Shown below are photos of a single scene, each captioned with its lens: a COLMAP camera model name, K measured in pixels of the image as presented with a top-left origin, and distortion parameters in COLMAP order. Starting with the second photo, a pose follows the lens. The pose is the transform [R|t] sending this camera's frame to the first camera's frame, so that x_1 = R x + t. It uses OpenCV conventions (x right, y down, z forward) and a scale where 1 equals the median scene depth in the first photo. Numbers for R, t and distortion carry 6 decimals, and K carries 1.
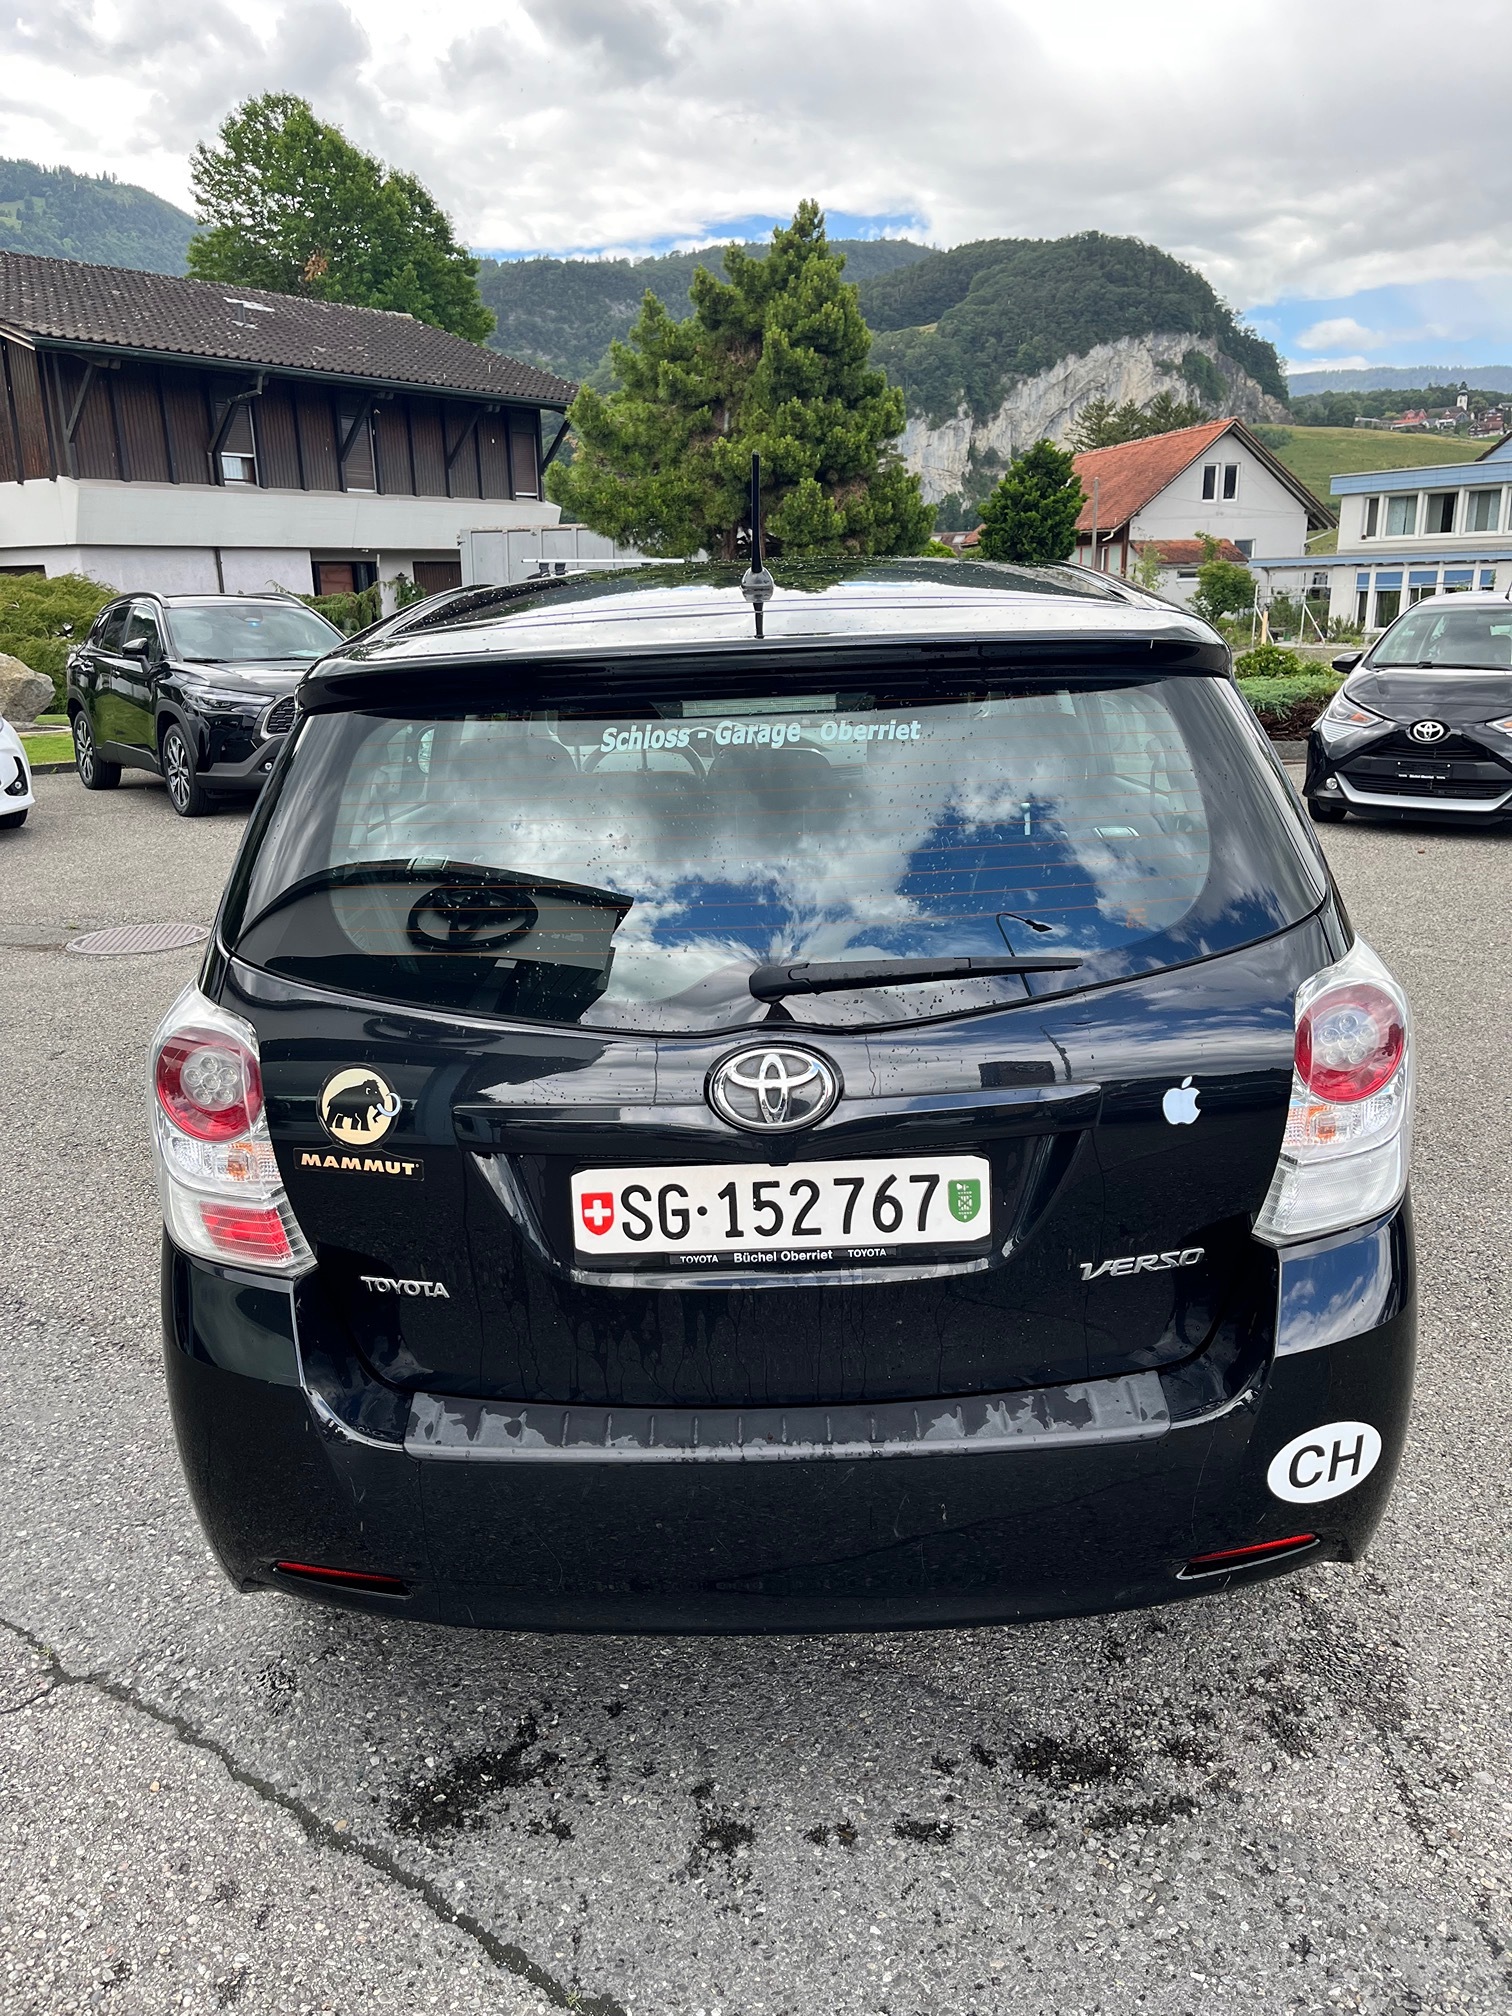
lens RADIAL K [[1531.1, 0, 809.1], [0, 1531.1, 1012.7], [0, 0, 1]] dist [0.100693, -0.128153]
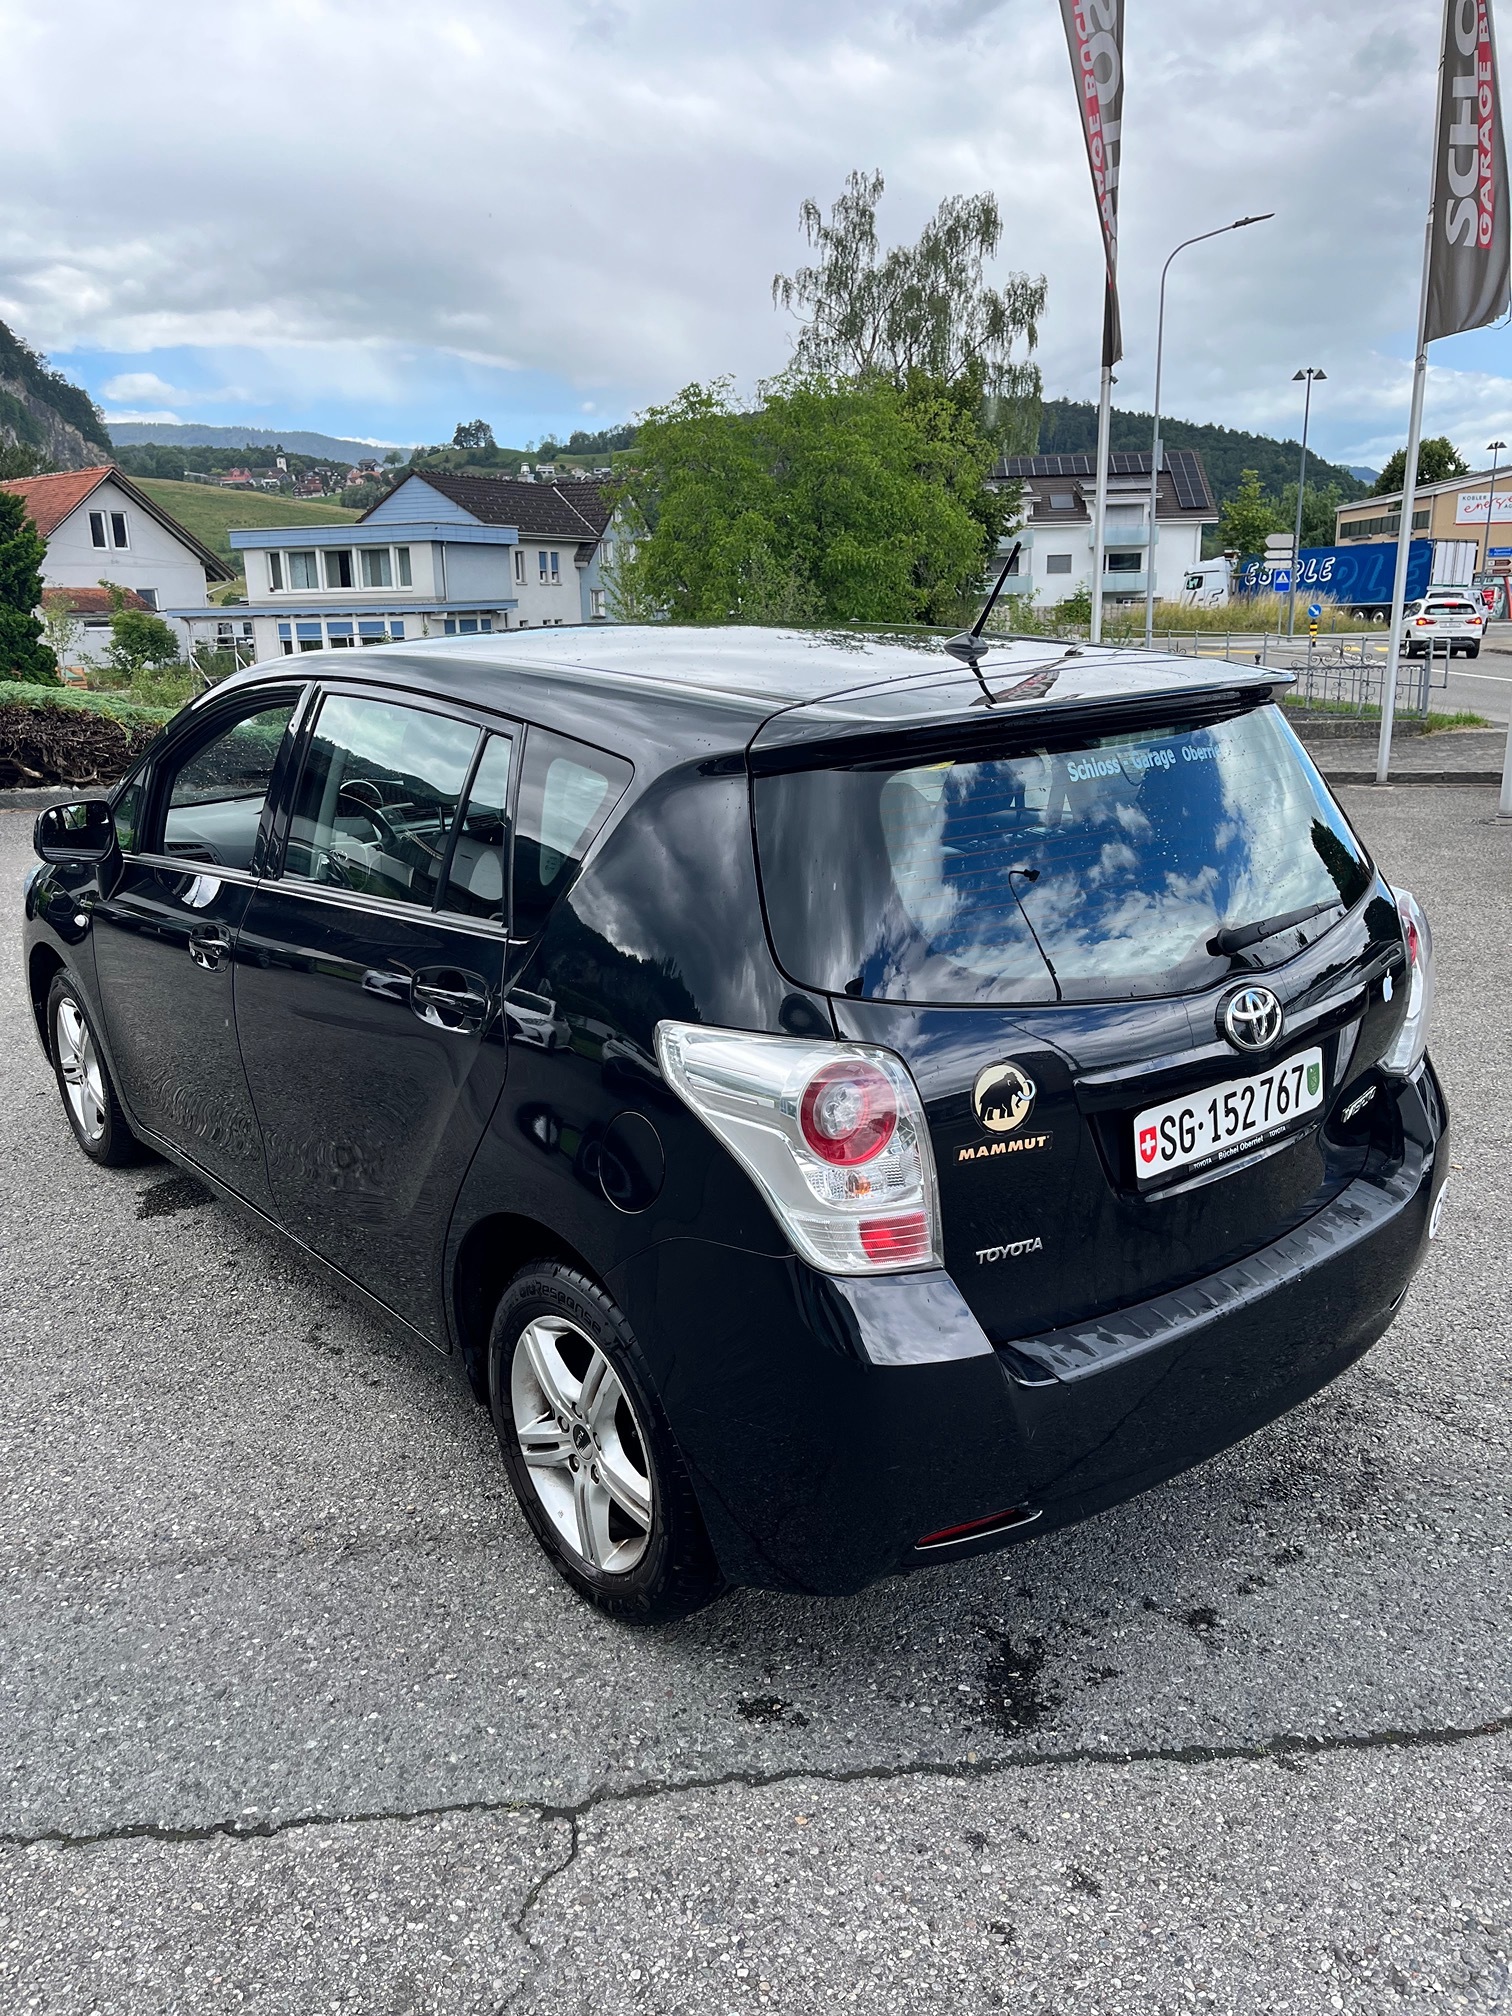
lens RADIAL K [[1526.1, 0, 756.0], [0, 1526.1, 1008.0], [0, 0, 1]] dist [0.088031, -0.125946]
pose [[0.771267, -0.157841, 0.616631, -0.089545], [0.176717, 0.983780, 0.030787, -0.005840], [-0.611489, 0.085224, 0.786650, 0.015918]]
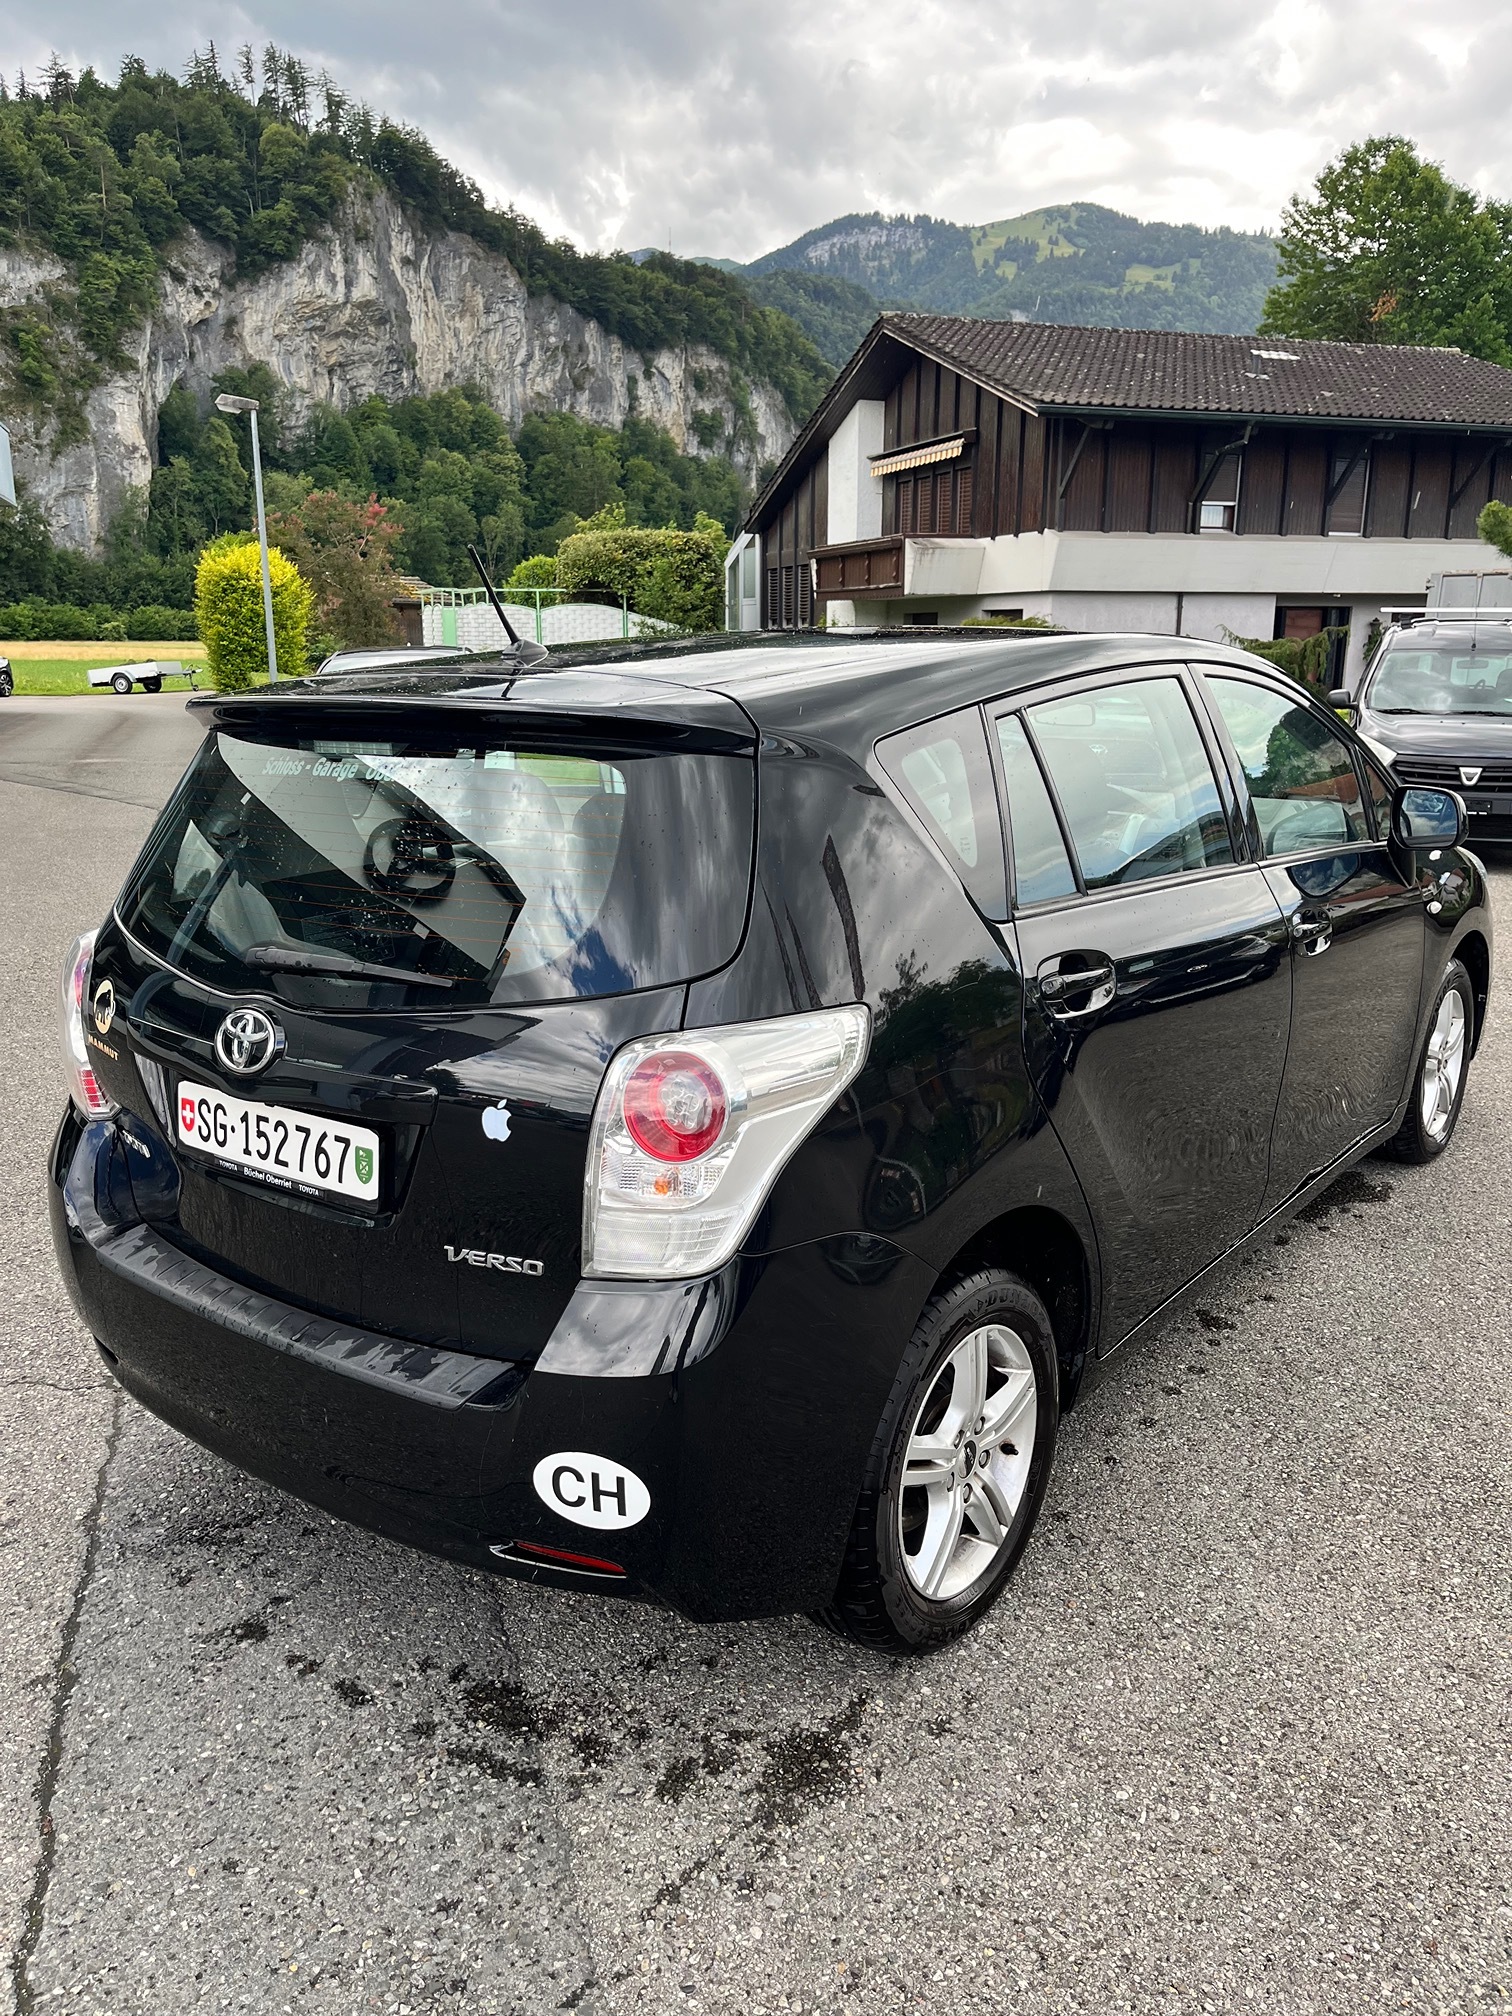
lens RADIAL K [[1559.3, 0, 763.8], [0, 1559.3, 1019.5], [0, 0, 1]] dist [0.095178, -0.131374]
pose [[0.790689, 0.167701, -0.588801, 0.082519], [-0.182442, 0.982598, 0.034864, -0.007036], [0.584402, 0.079856, 0.807526, 0.014268]]
